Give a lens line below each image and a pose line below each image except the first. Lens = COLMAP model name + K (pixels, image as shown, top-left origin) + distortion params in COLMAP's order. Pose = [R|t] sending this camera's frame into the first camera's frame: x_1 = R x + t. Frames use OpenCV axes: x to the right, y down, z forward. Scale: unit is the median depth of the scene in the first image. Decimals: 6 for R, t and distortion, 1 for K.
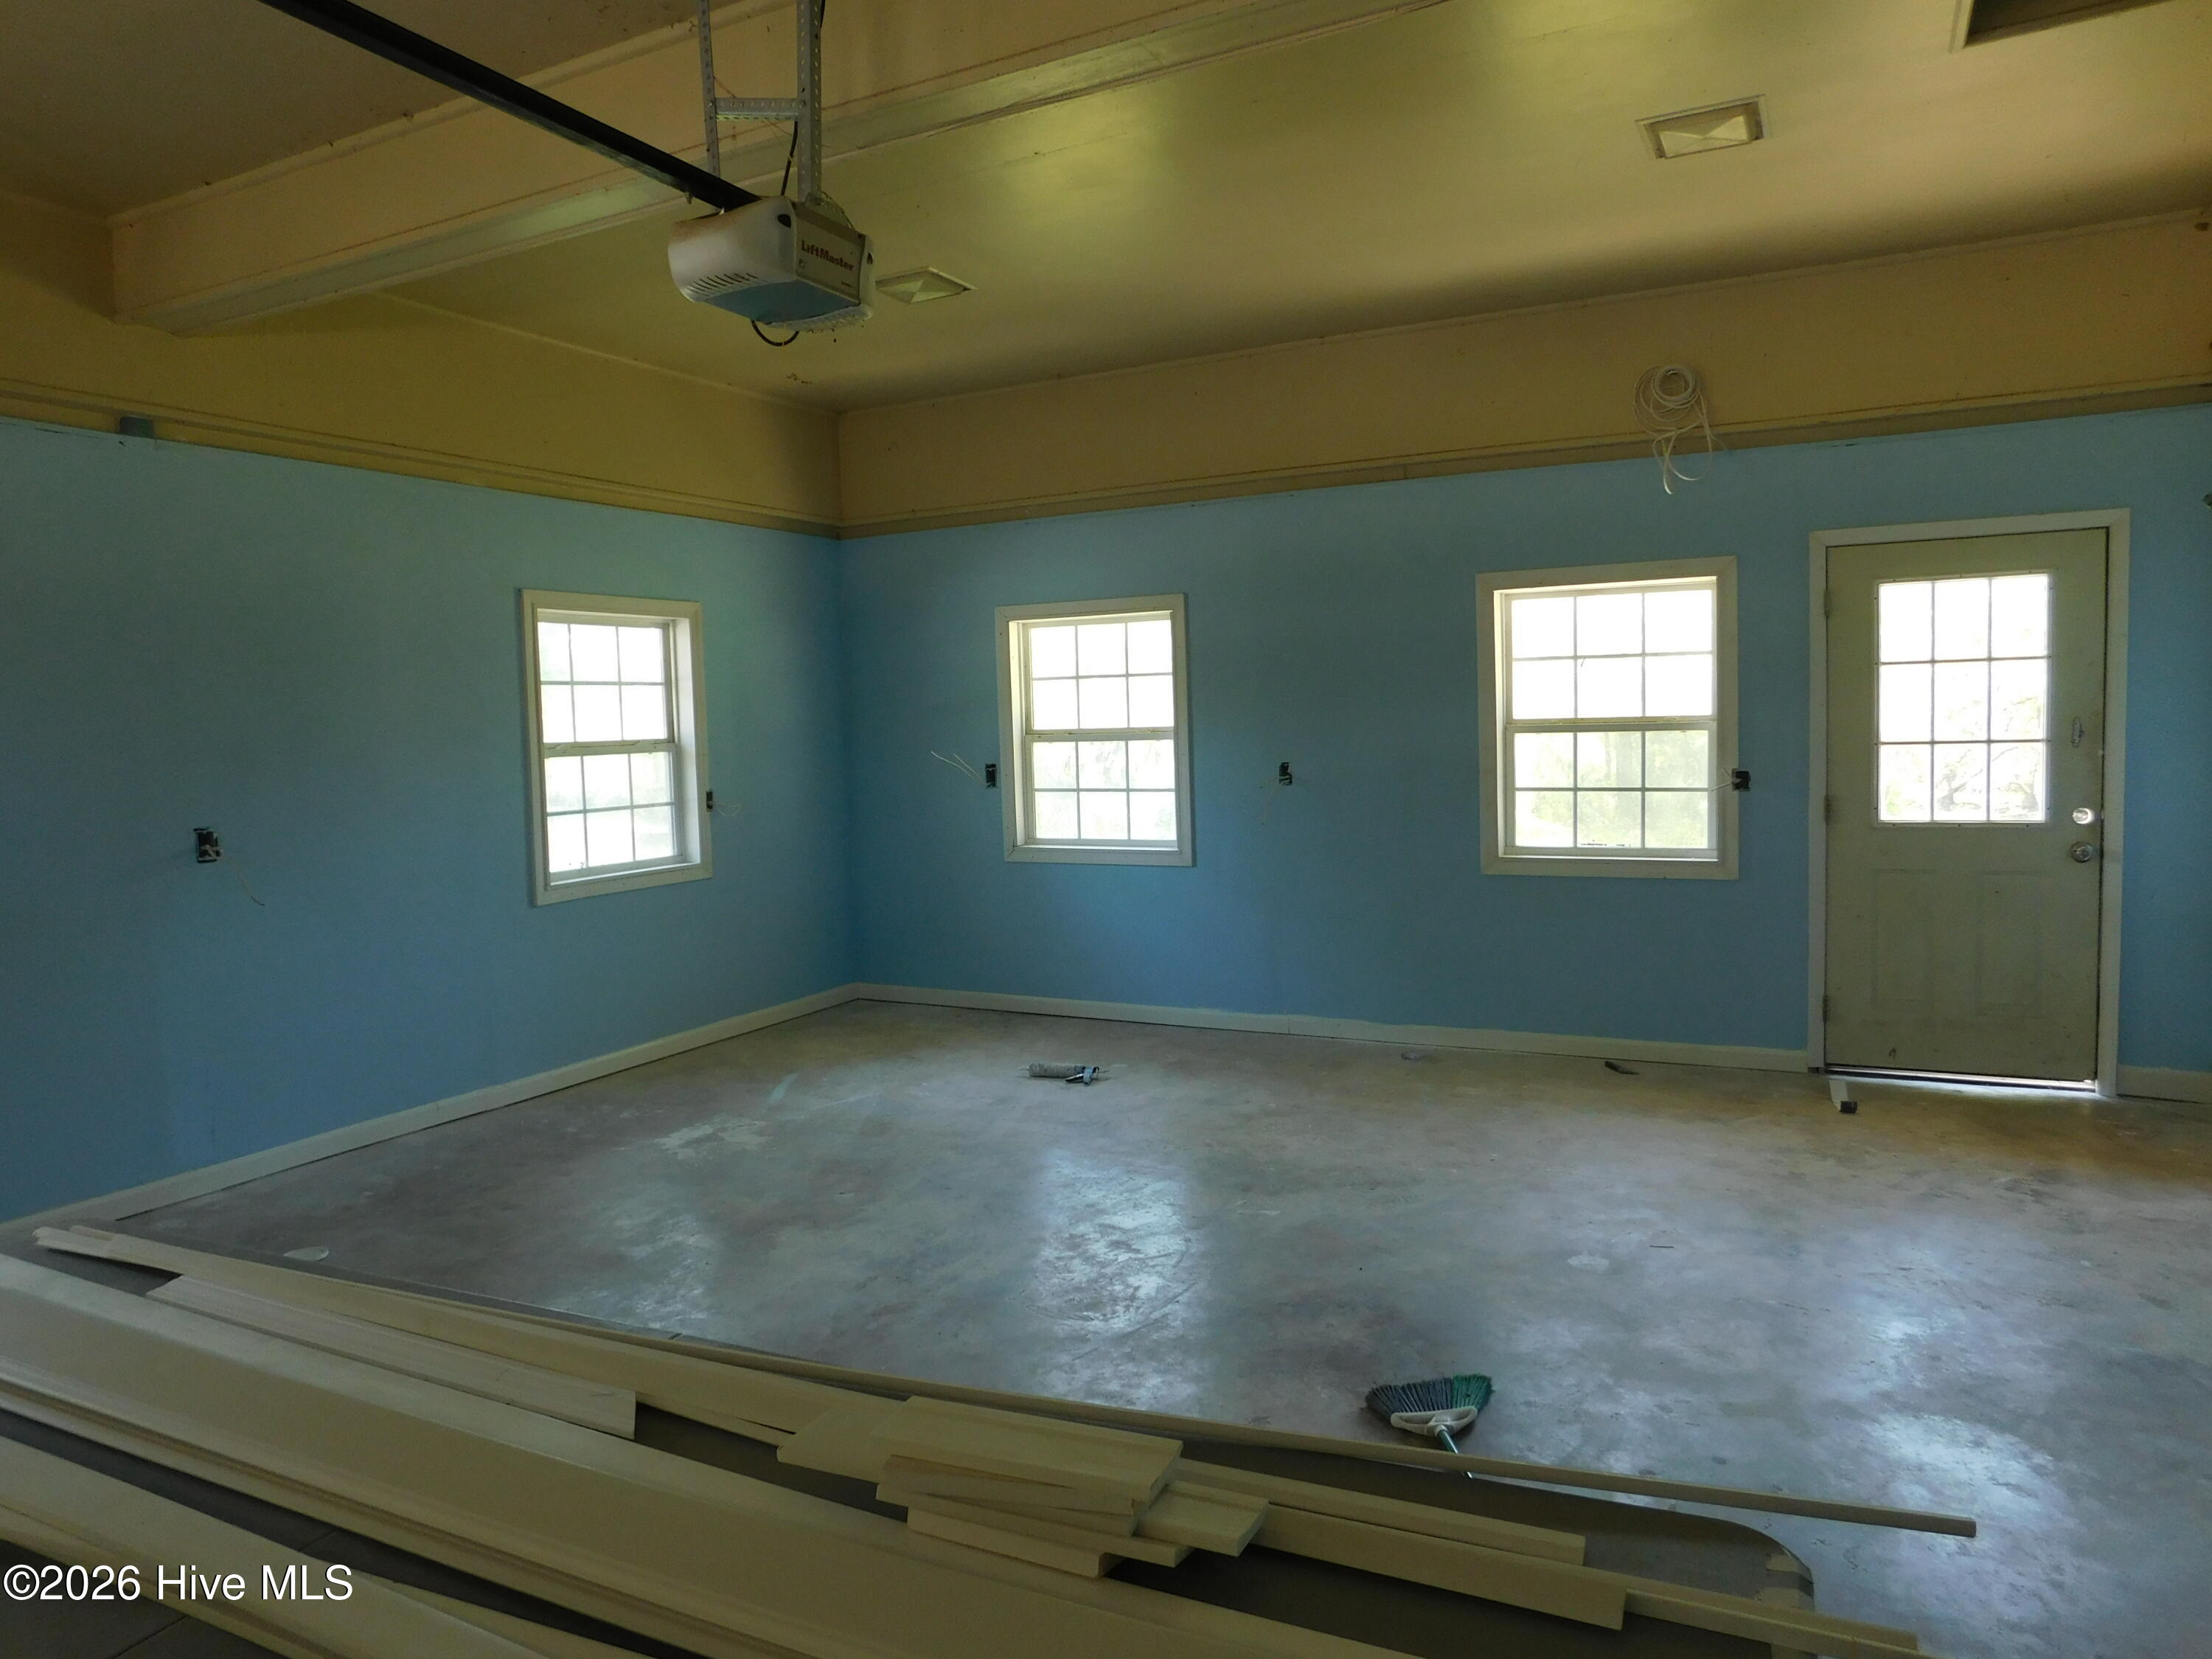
lens RADIAL K [[1452.2, 0, 1100.2], [0, 1452.2, 823.1], [0, 0, 1]] dist [-0.075789, 0.057947]
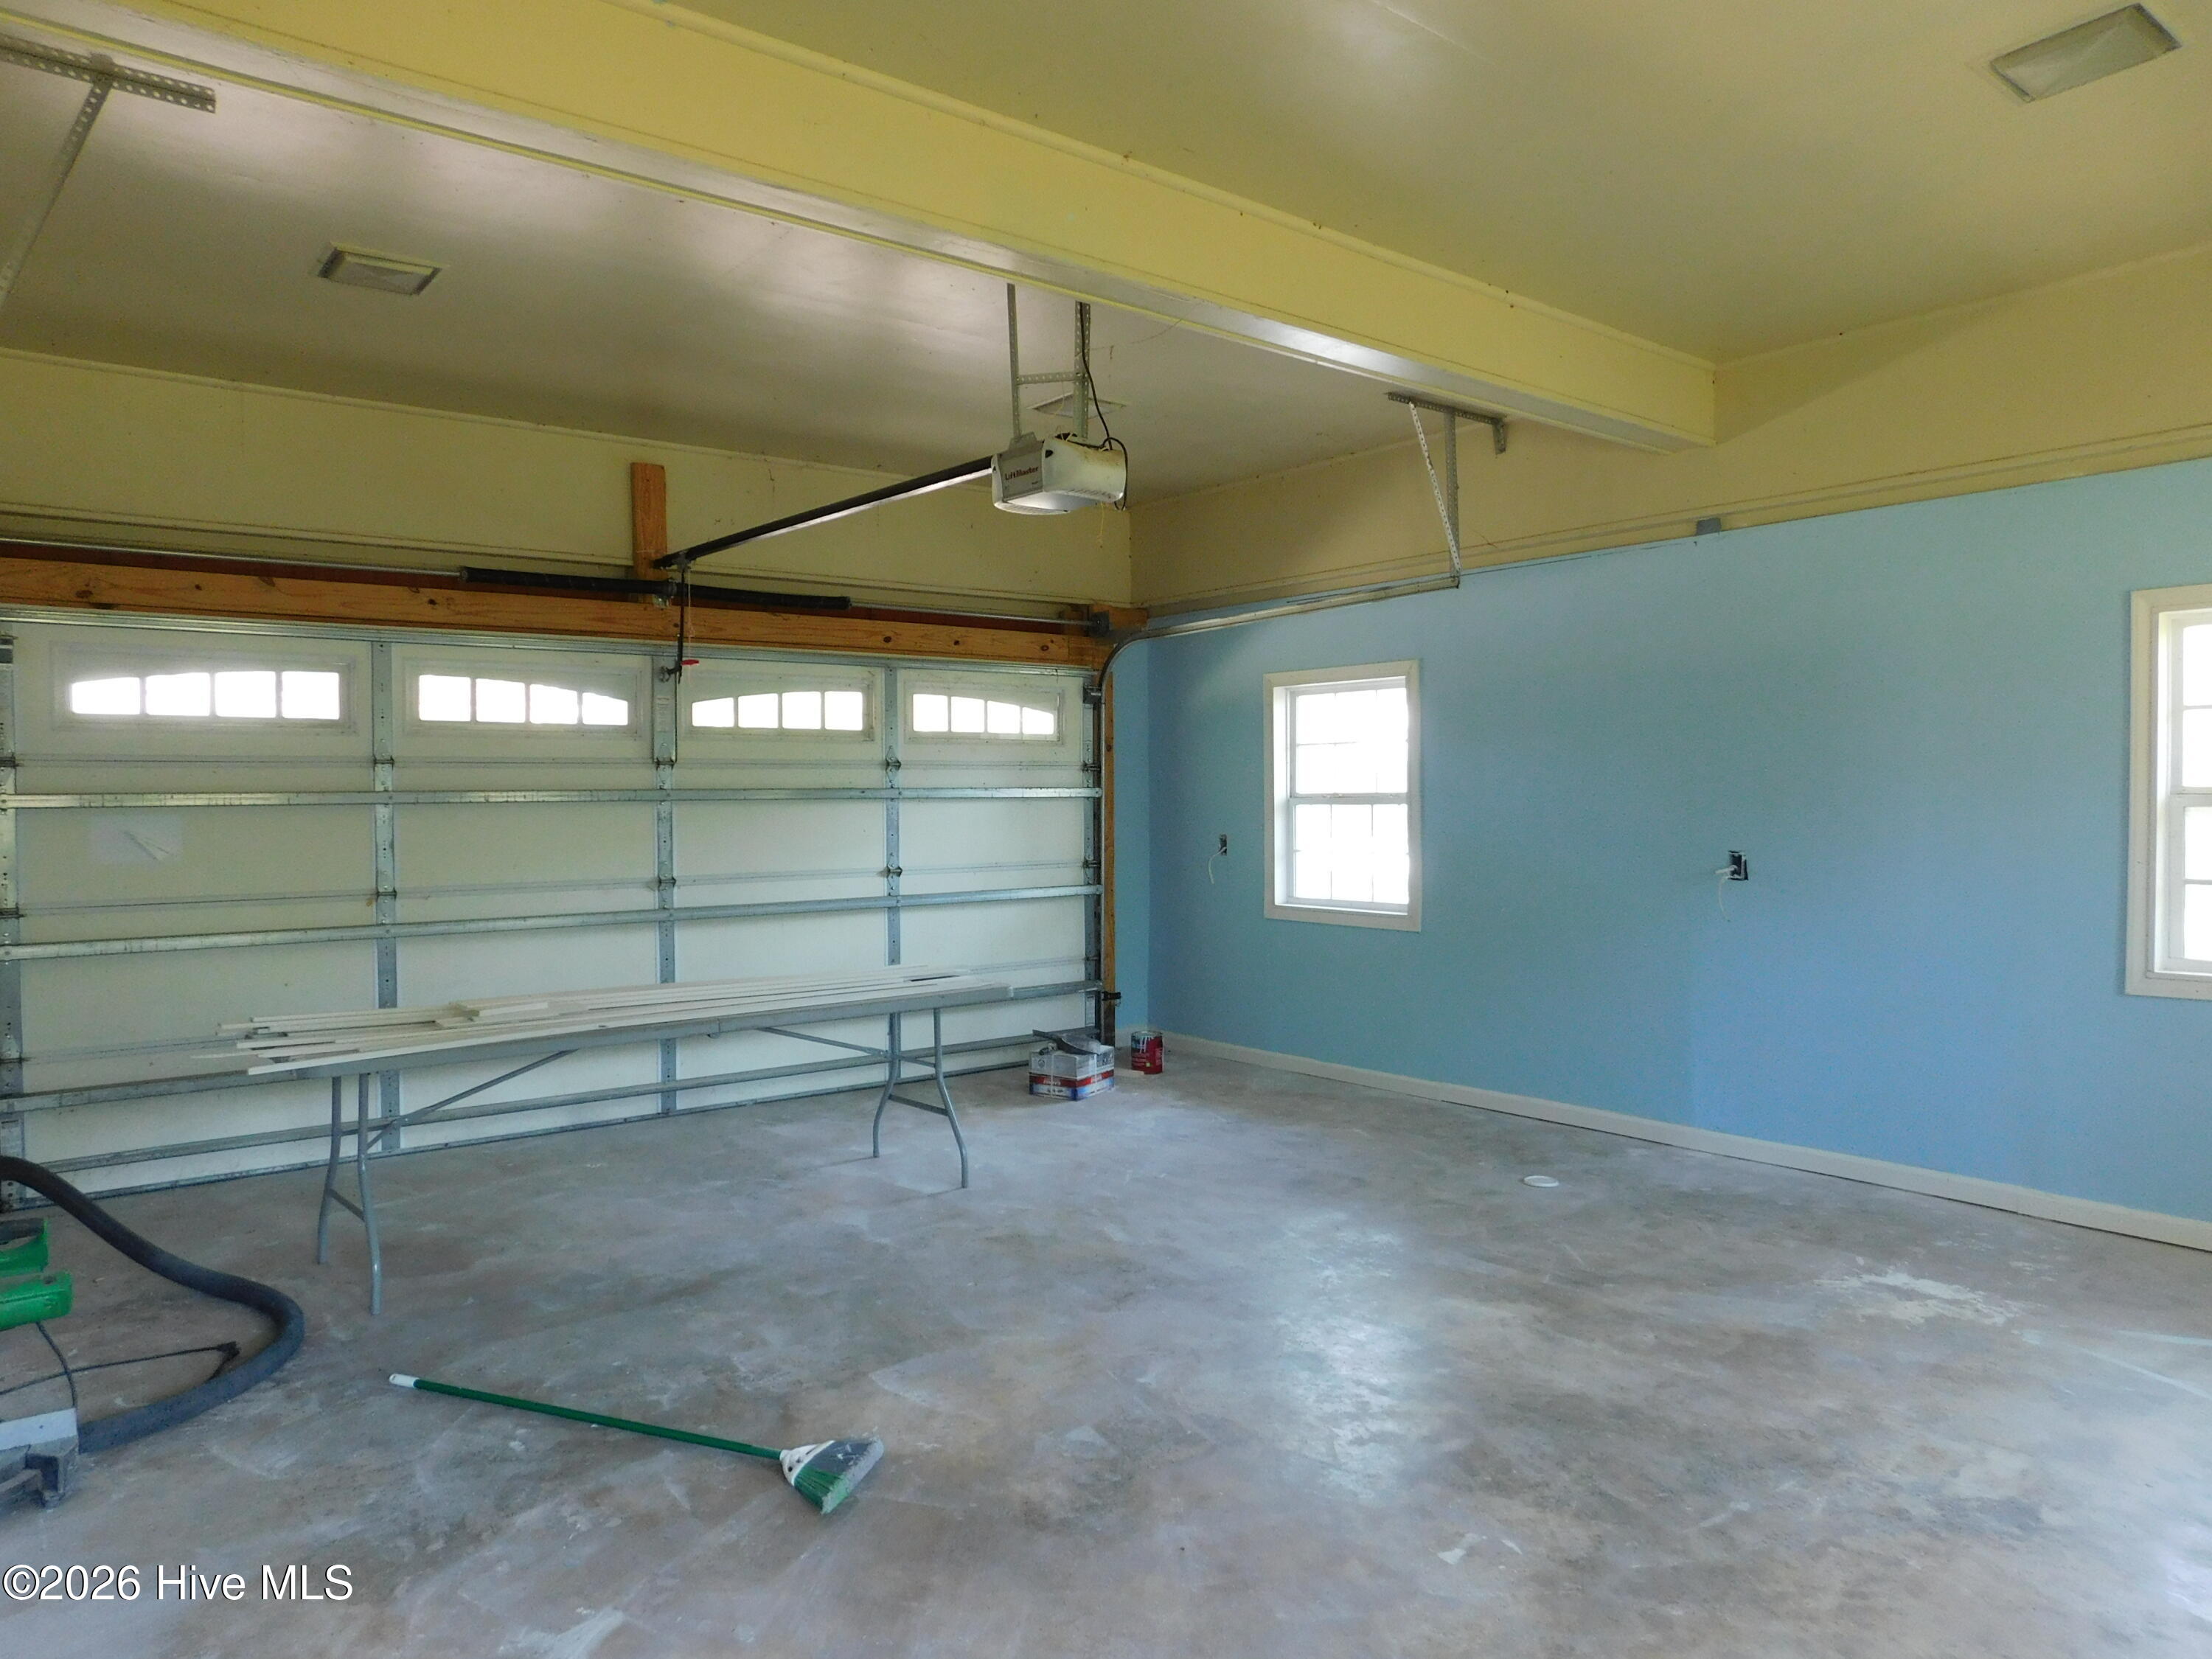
lens RADIAL K [[1452.2, 0, 1101.5], [0, 1452.2, 832.7], [0, 0, 1]] dist [-0.075789, 0.057947]
pose [[-0.404068, 0.054504, -0.913104, 0.633566], [-0.047238, 0.995648, 0.080335, -0.078048], [0.913508, 0.075594, -0.399735, 0.931979]]
